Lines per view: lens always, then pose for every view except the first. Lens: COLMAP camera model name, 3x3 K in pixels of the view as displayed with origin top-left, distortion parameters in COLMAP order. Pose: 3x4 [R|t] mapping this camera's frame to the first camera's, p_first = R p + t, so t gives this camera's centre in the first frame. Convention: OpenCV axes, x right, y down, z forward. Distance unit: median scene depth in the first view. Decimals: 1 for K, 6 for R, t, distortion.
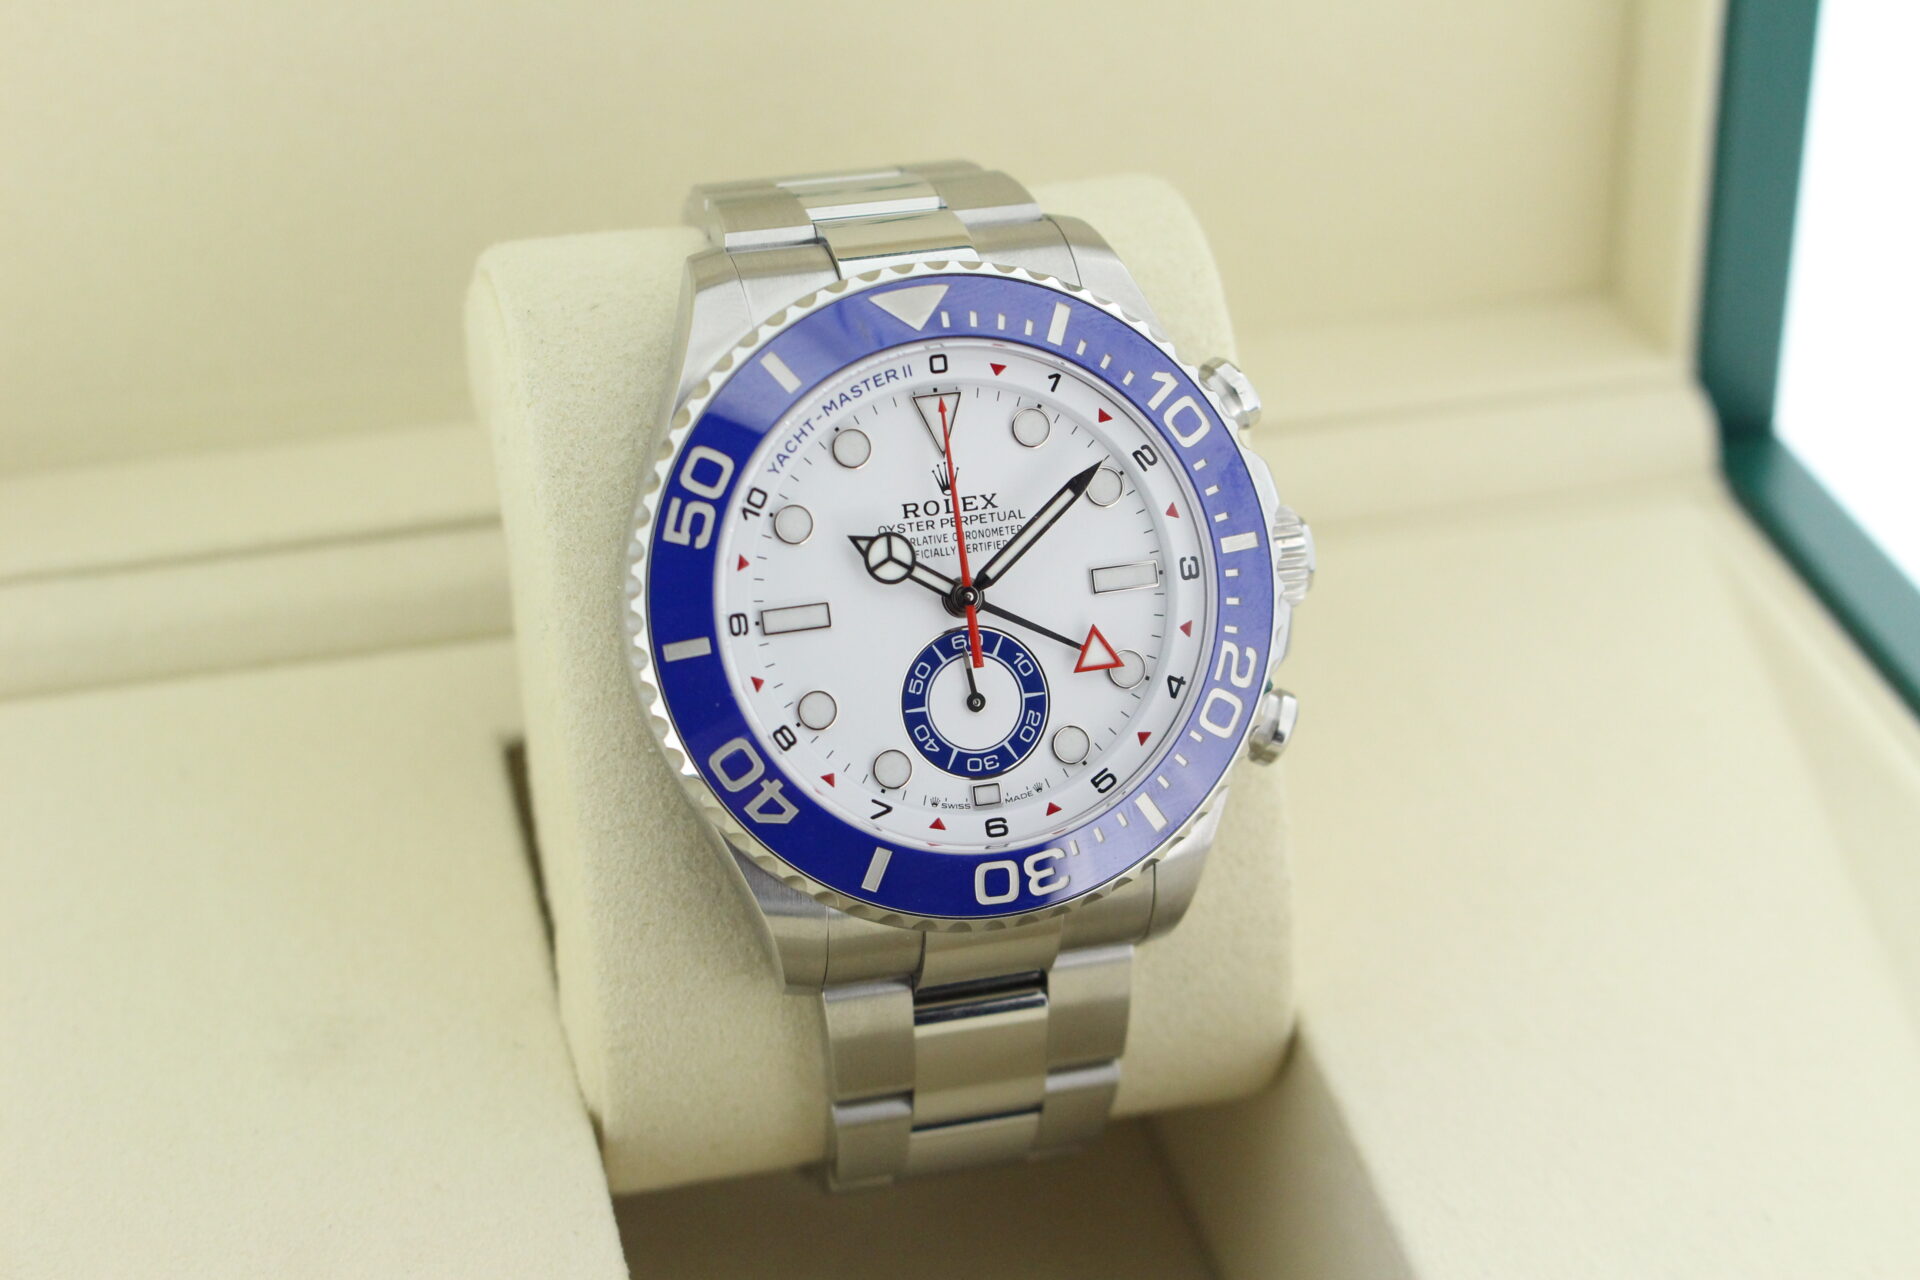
lens RADIAL K [[3760.8, 0, 965.3], [0, 3760.8, 645.6], [0, 0, 1]] dist [0.134826, 0.000000]
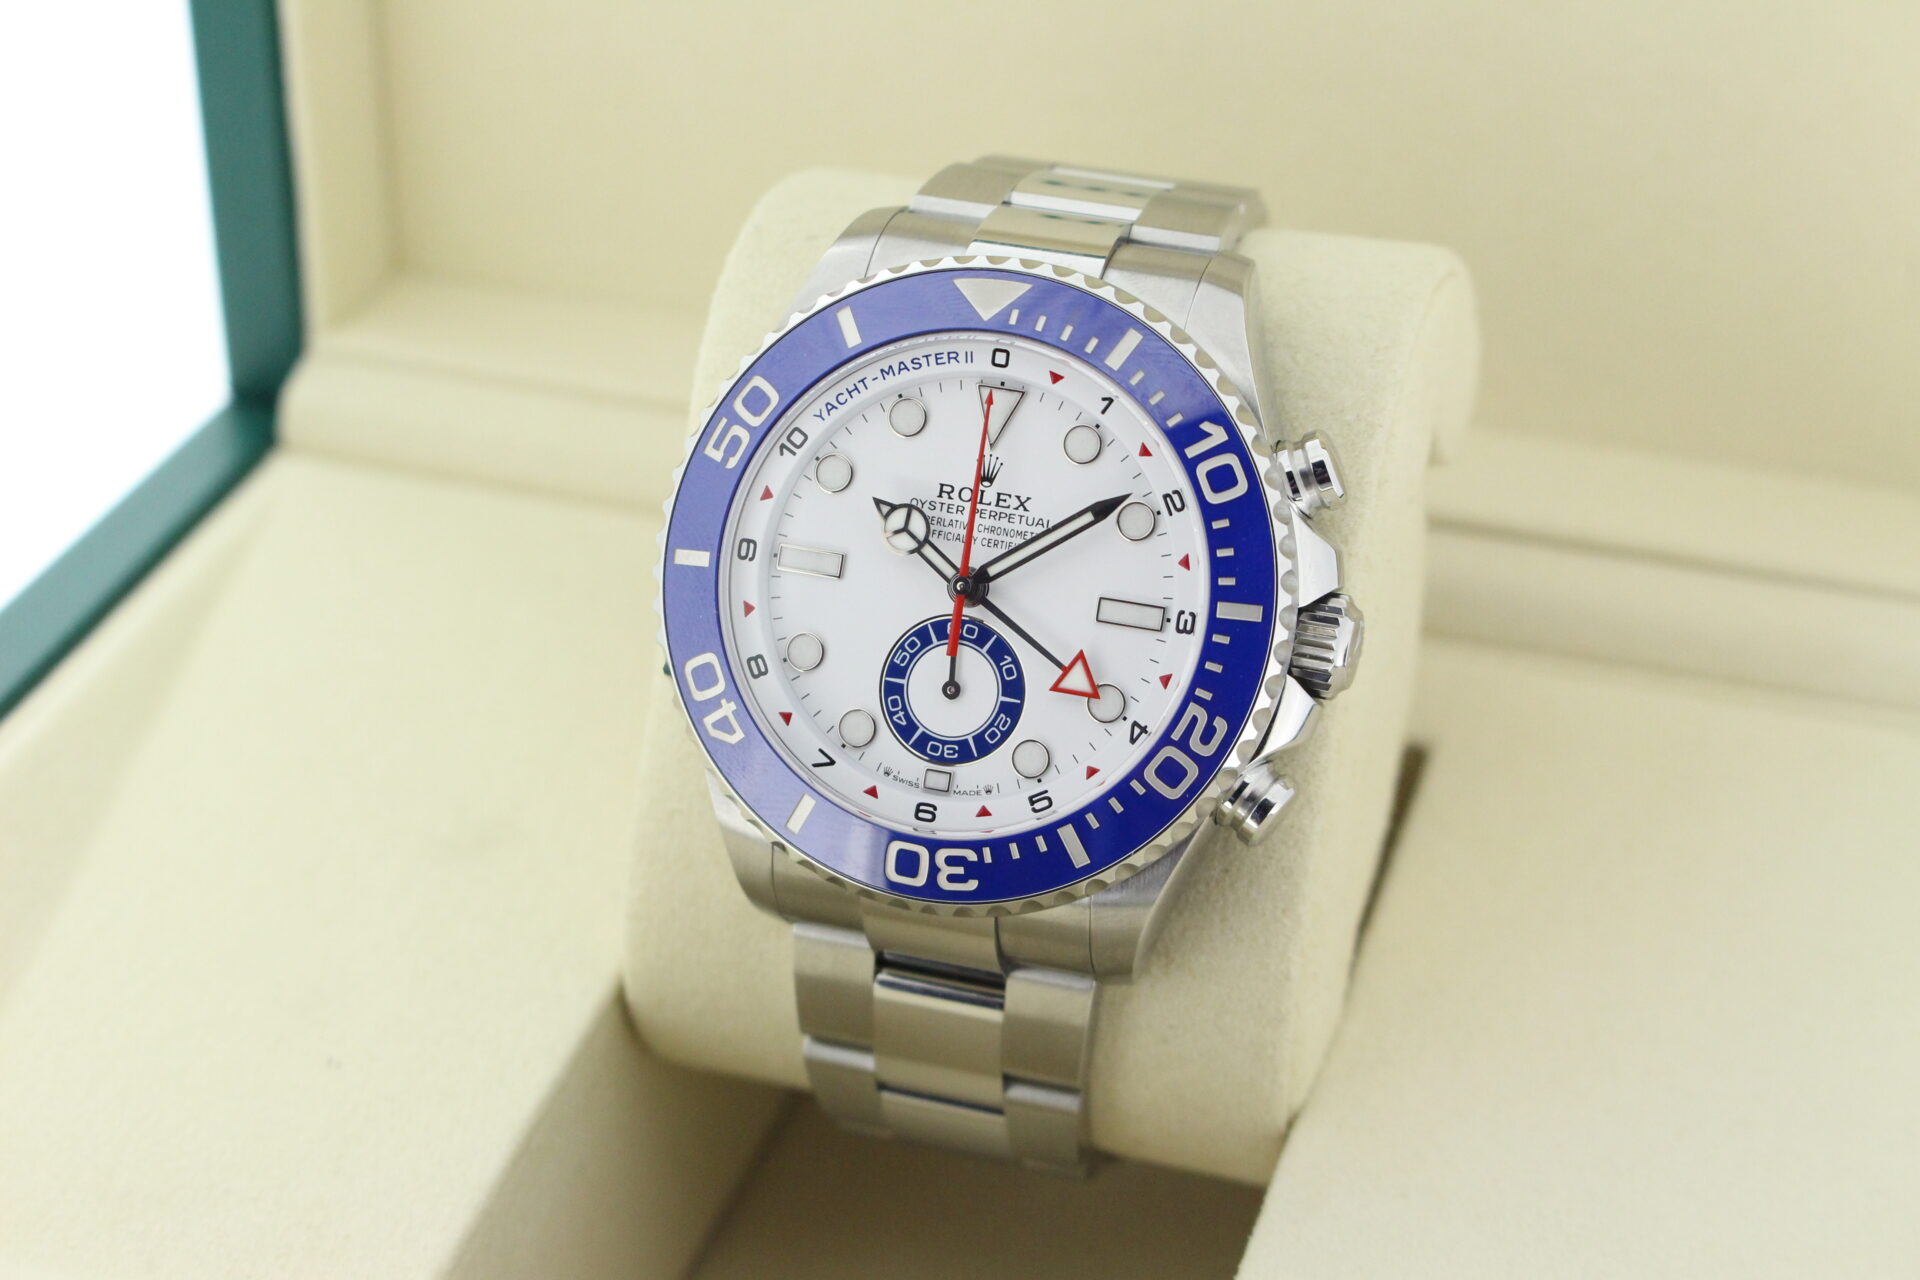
lens RADIAL K [[3760.8, 0, 957.3], [0, 3760.8, 629.1], [0, 0, 1]] dist [0.134826, 0.000000]
pose [[0.841859, 0.273352, -0.465351, 0.472686], [-0.275021, 0.959177, 0.065895, -0.068079], [0.464367, 0.072507, 0.882670, 0.104208]]
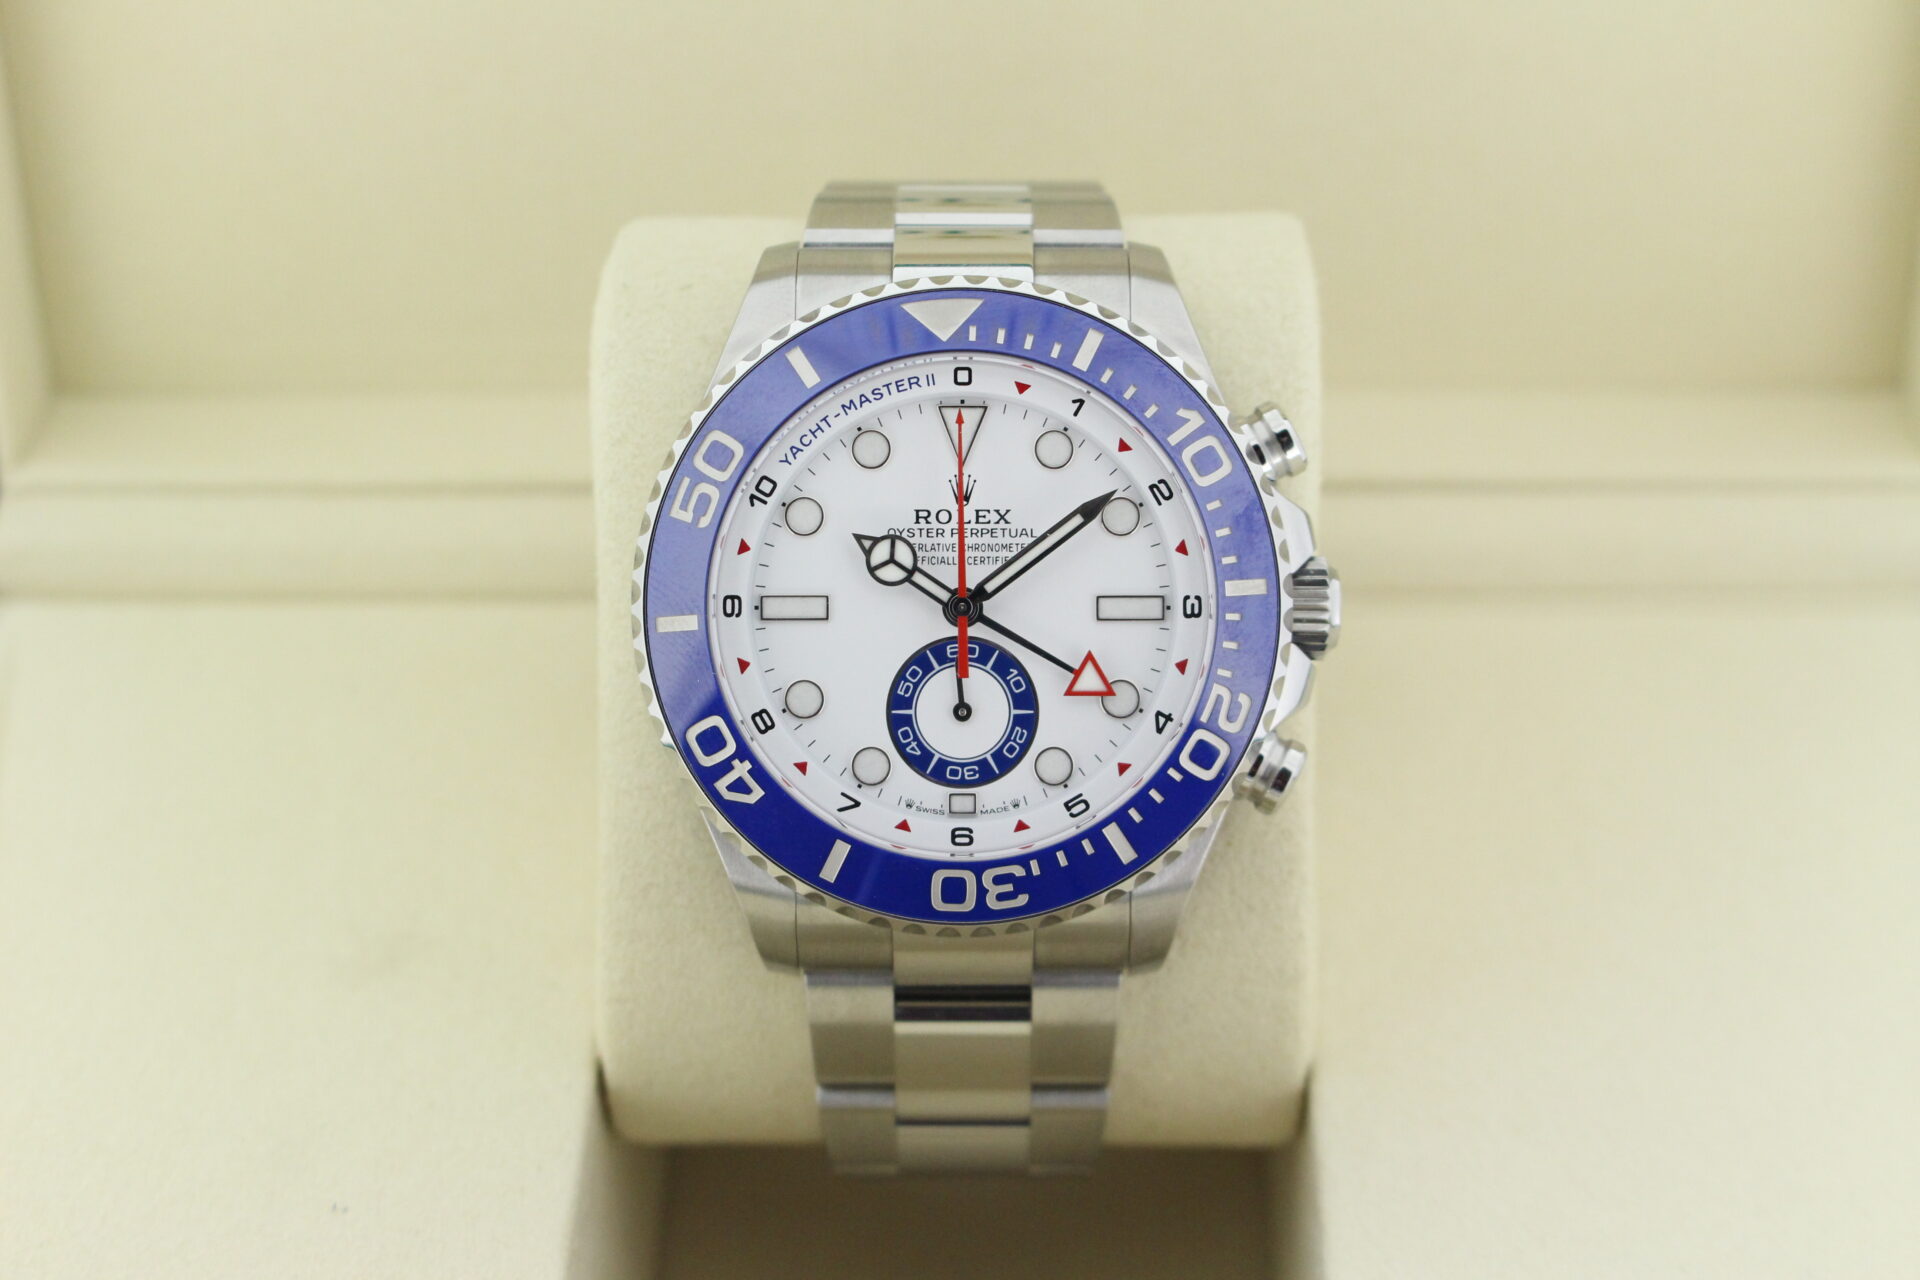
lens RADIAL K [[3760.8, 0, 962.1], [0, 3760.8, 631.9], [0, 0, 1]] dist [0.134826, 0.000000]
pose [[0.964842, 0.124226, -0.231620, 0.235356], [-0.125157, 0.992079, 0.010728, -0.017211], [0.231118, 0.018638, 0.972747, 0.013306]]
